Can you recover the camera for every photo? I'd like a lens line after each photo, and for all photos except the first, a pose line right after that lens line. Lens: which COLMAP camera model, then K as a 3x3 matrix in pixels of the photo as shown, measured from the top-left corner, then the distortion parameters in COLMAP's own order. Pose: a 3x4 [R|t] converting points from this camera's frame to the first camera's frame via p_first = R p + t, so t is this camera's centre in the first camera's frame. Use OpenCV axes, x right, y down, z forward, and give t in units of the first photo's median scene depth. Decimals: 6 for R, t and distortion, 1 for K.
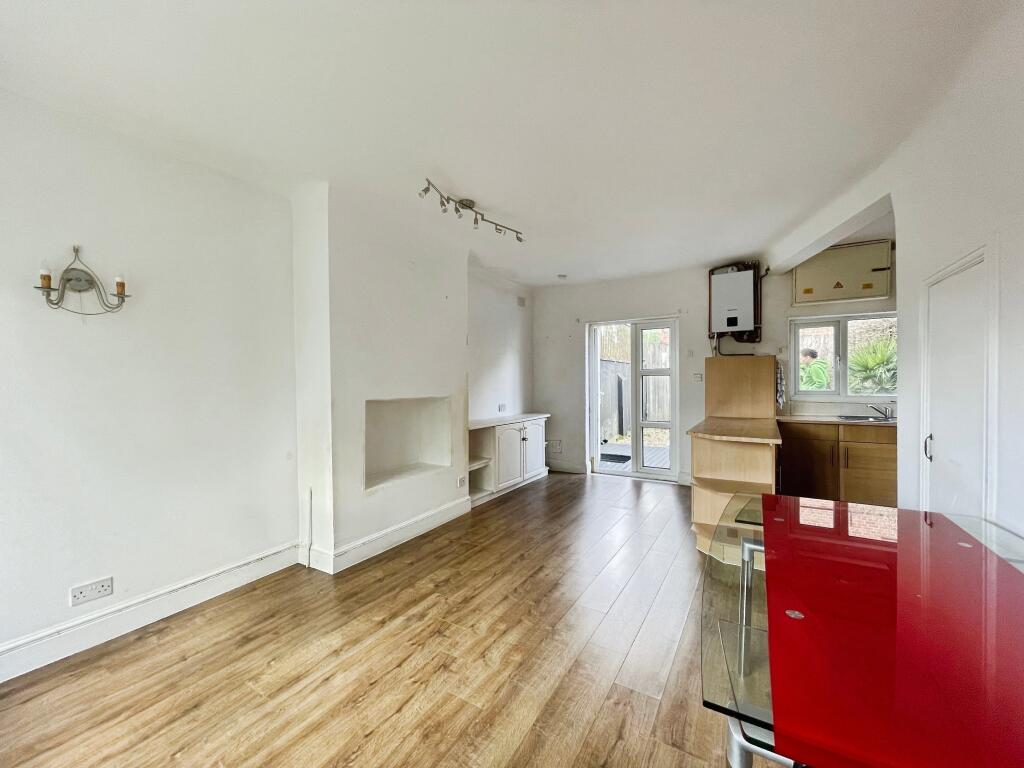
lens RADIAL K [[418.5, 0, 507.4], [0, 418.5, 386.8], [0, 0, 1]] dist [-0.003110, -0.000369]
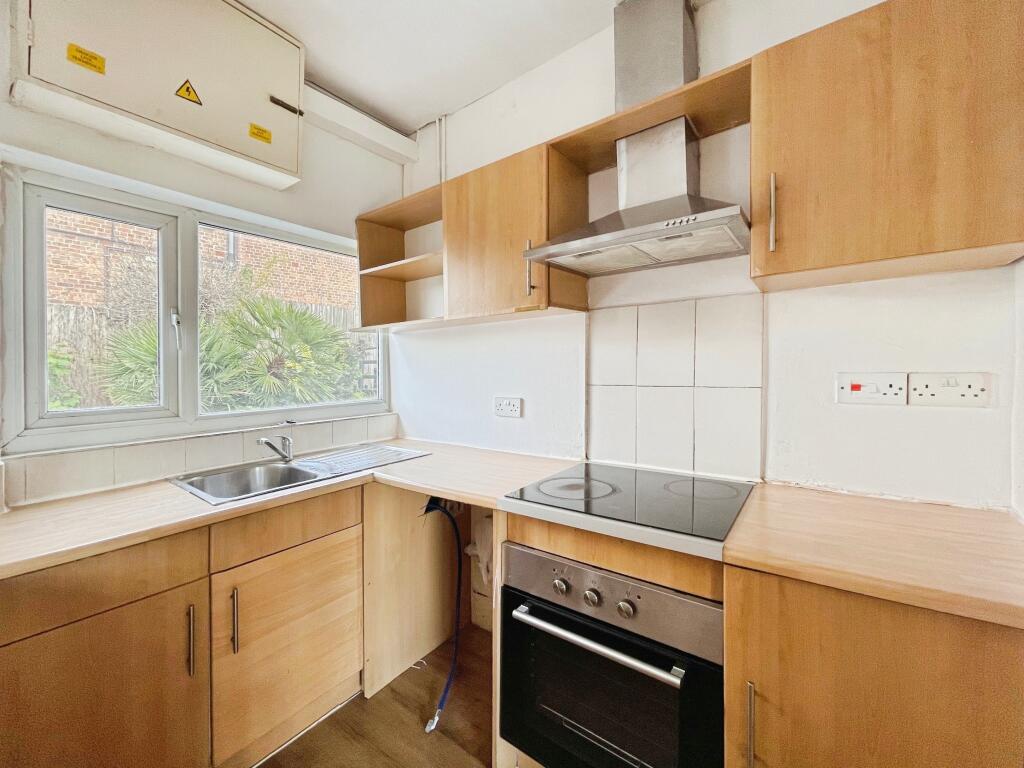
lens RADIAL K [[418.5, 0, 508.2], [0, 418.5, 376.3], [0, 0, 1]] dist [-0.003110, -0.000369]
pose [[0.102374, 0.001681, 0.994745, 0.476564], [0.020362, 0.999786, -0.003785, -0.010482], [-0.994538, 0.020642, 0.102318, 0.698650]]
